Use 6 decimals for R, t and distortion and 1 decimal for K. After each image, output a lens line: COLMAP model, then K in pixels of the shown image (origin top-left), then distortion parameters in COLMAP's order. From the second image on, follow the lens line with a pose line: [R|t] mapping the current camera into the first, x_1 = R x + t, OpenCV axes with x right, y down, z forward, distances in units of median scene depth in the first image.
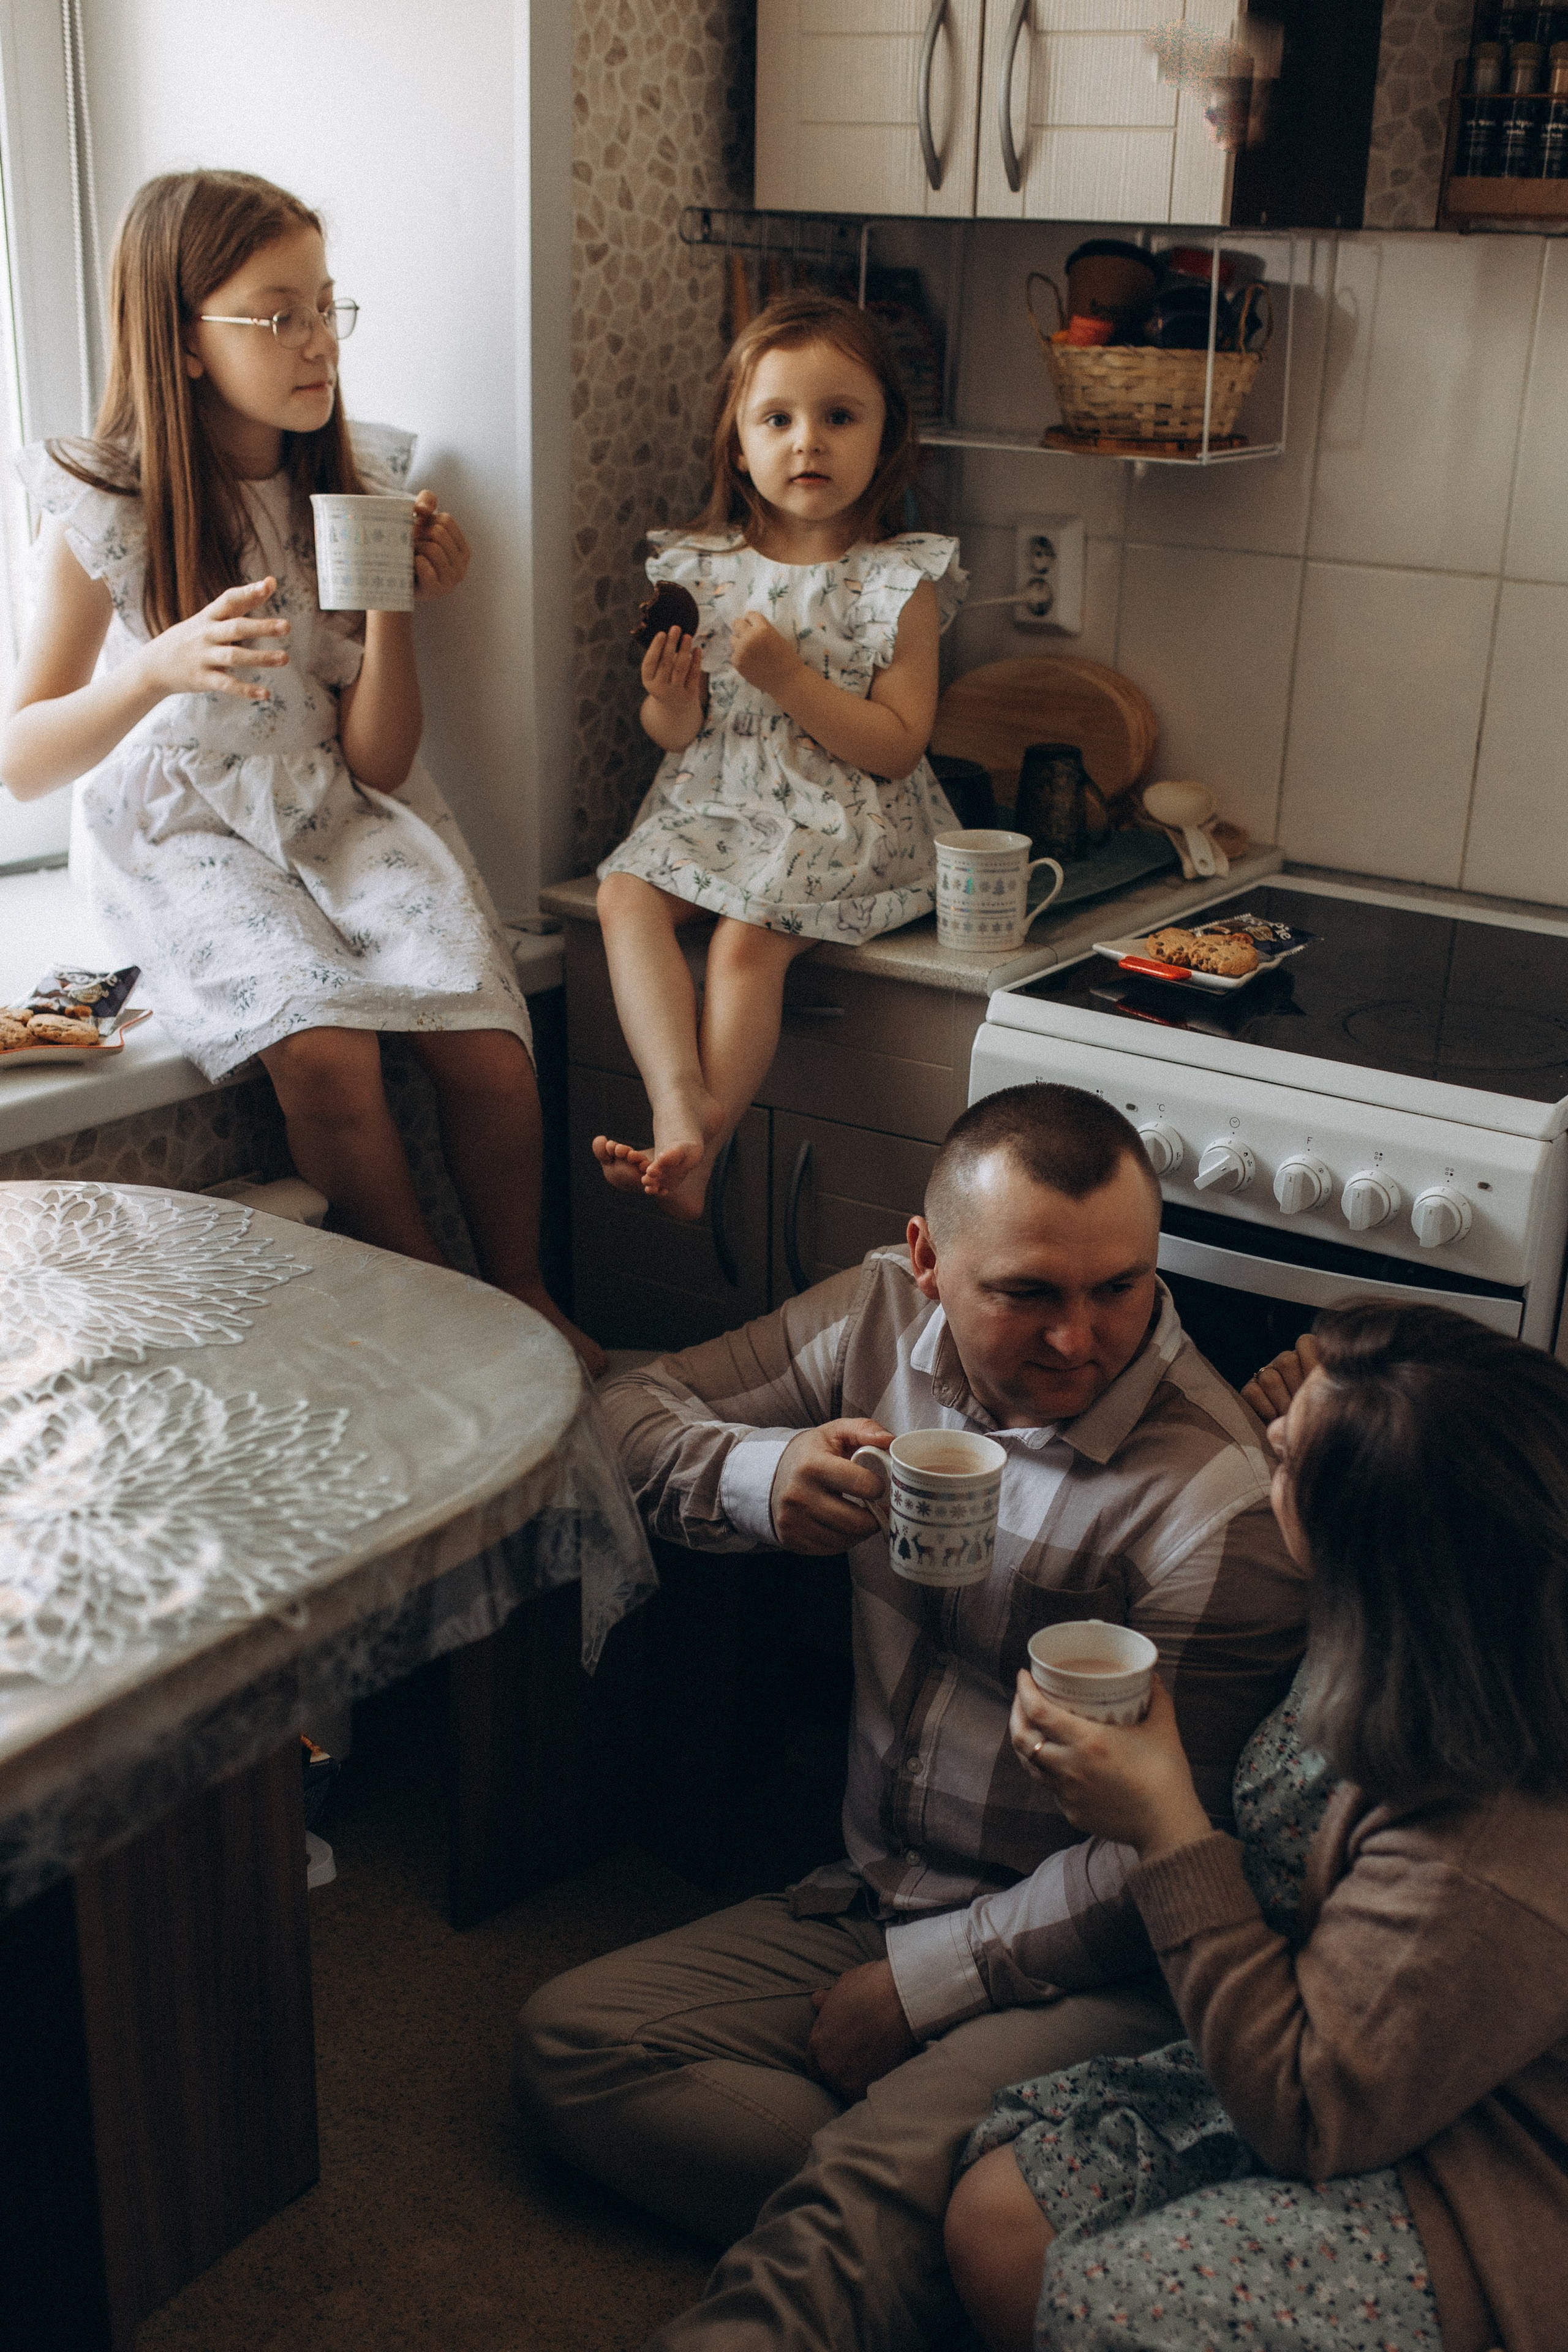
lens RADIAL K [[2533.8, 0, 784.0], [0, 2533.8, 1176.0], [0, 0, 1]] dist [0.045195, -0.123974]
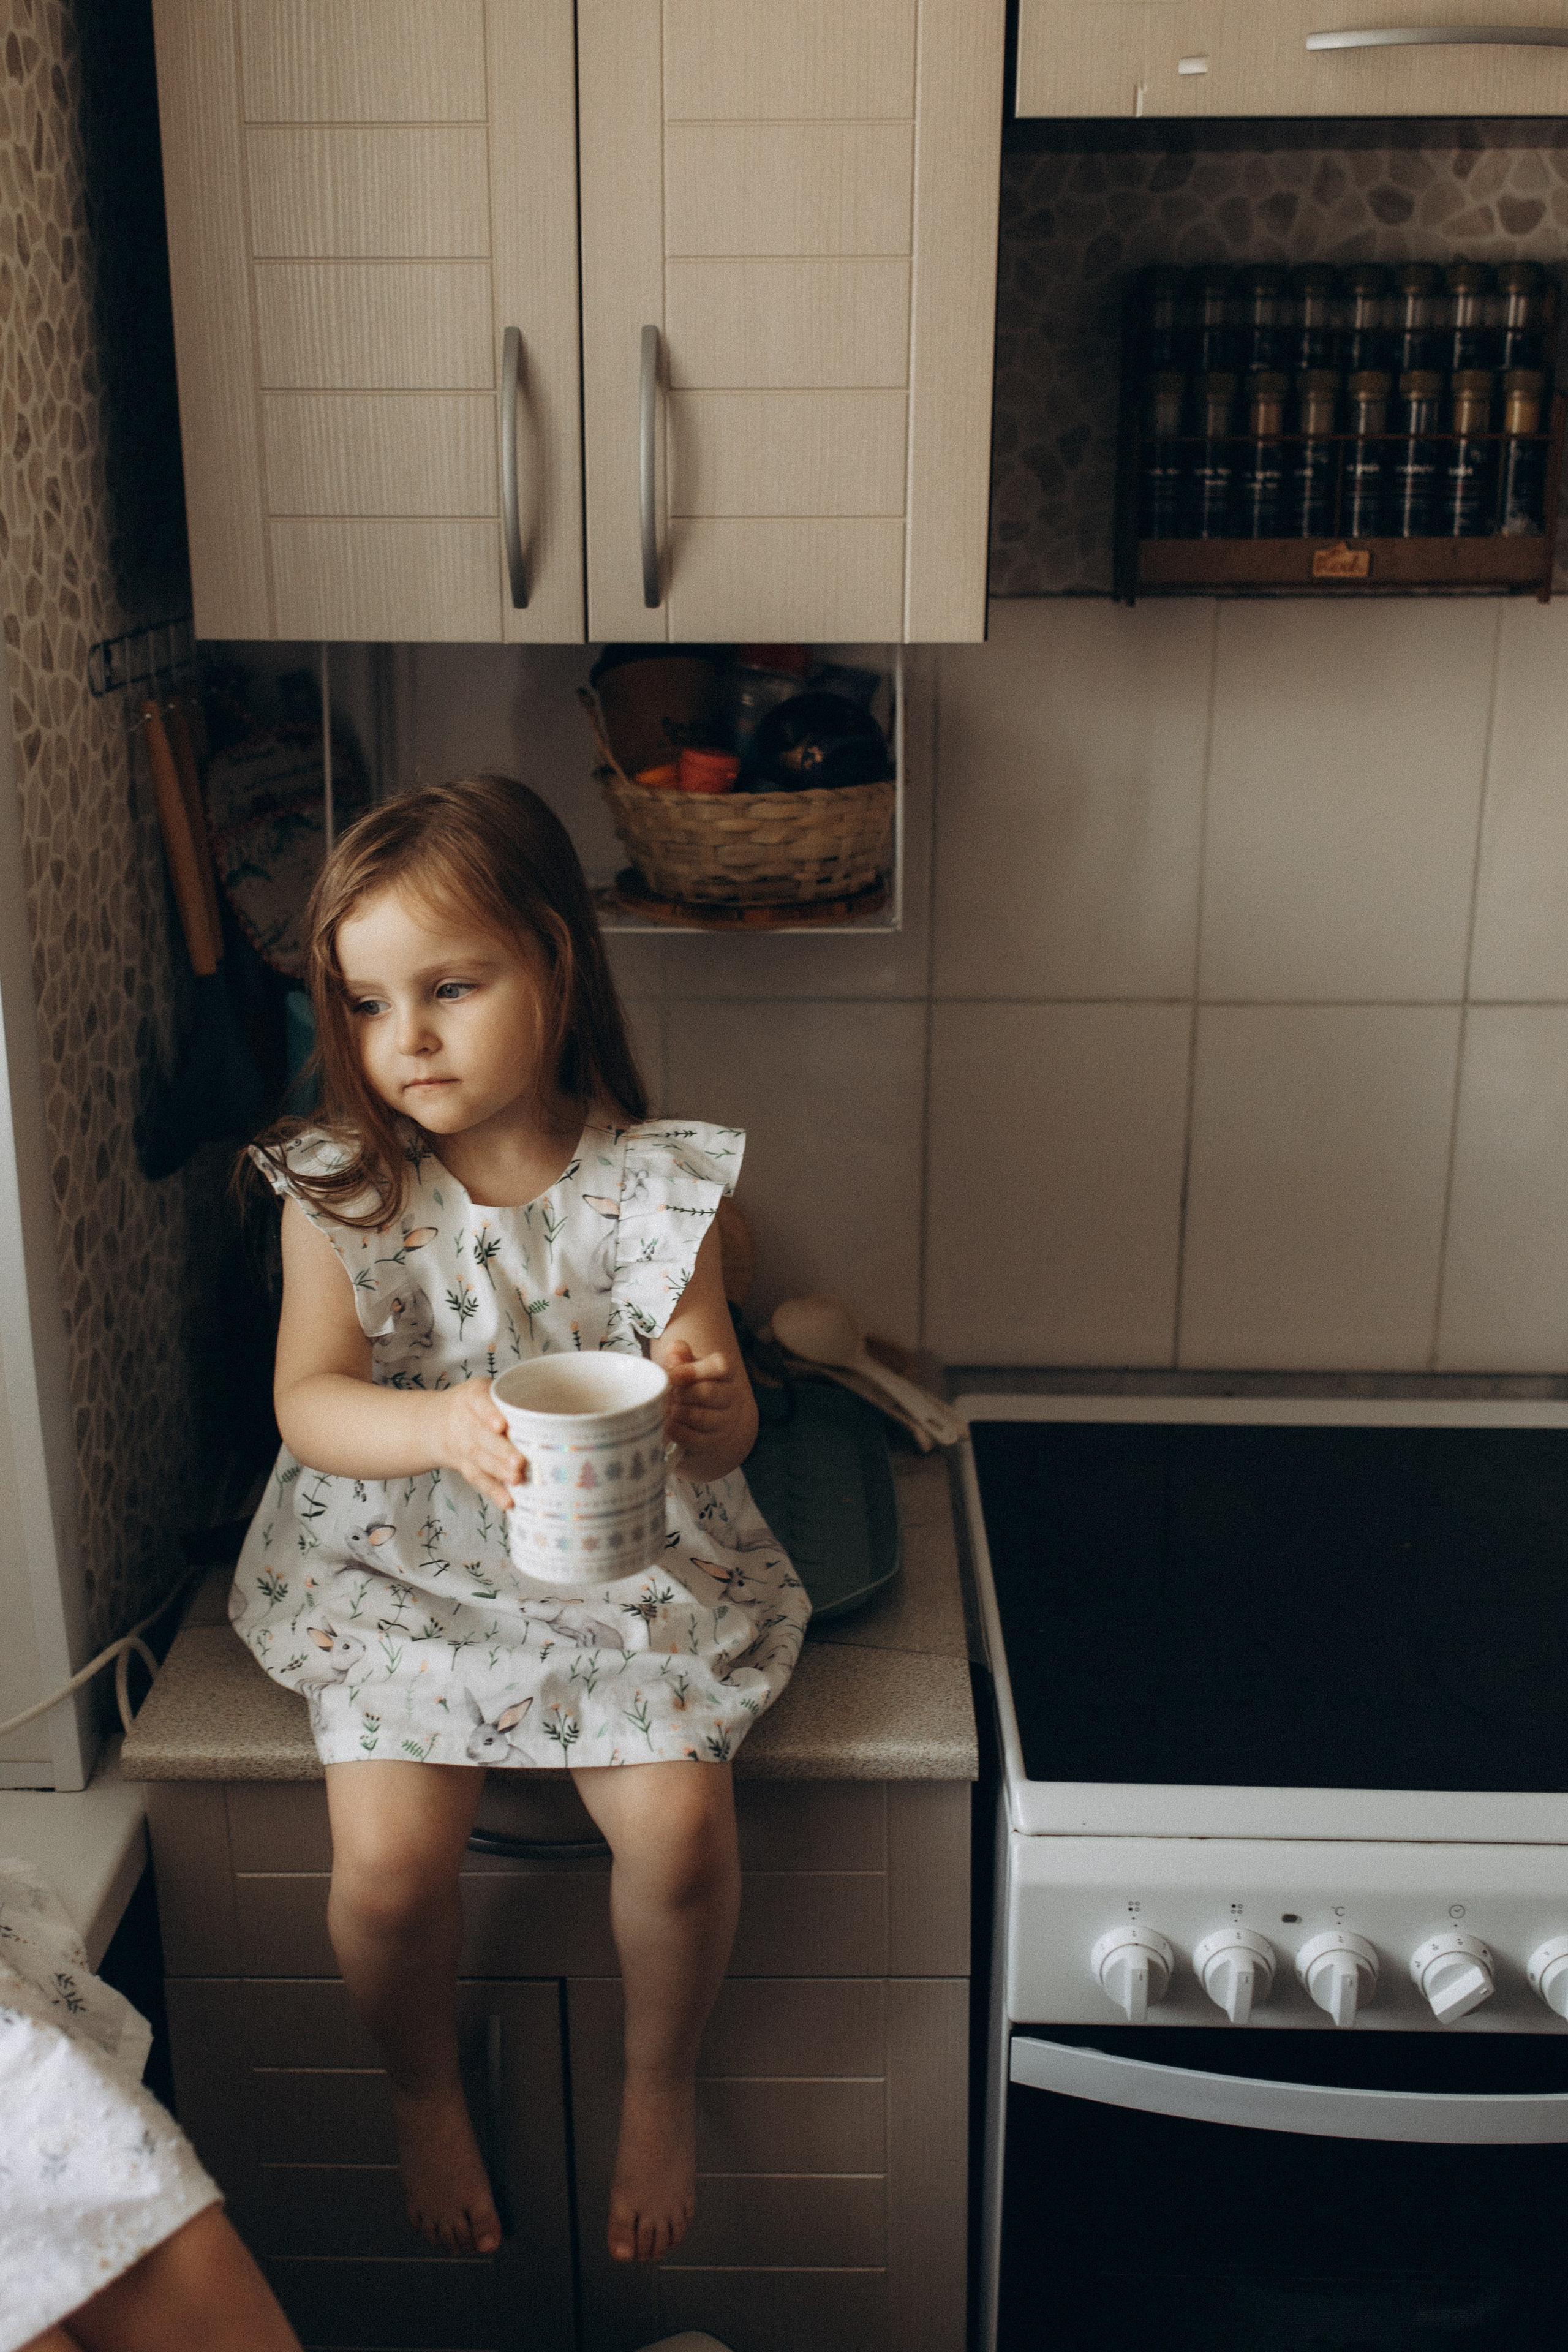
lens RADIAL K [[2533.8, 0, 784.0], [0, 2533.8, 1176.0], [0, 0, 1]] dist [0.045195, -0.123974]
pose [[0.848318, -0.197197, 0.491396, -0.241351], [0.217799, 0.975869, 0.015621, -0.226297], [-0.482619, 0.093774, 0.870796, 0.370911]]
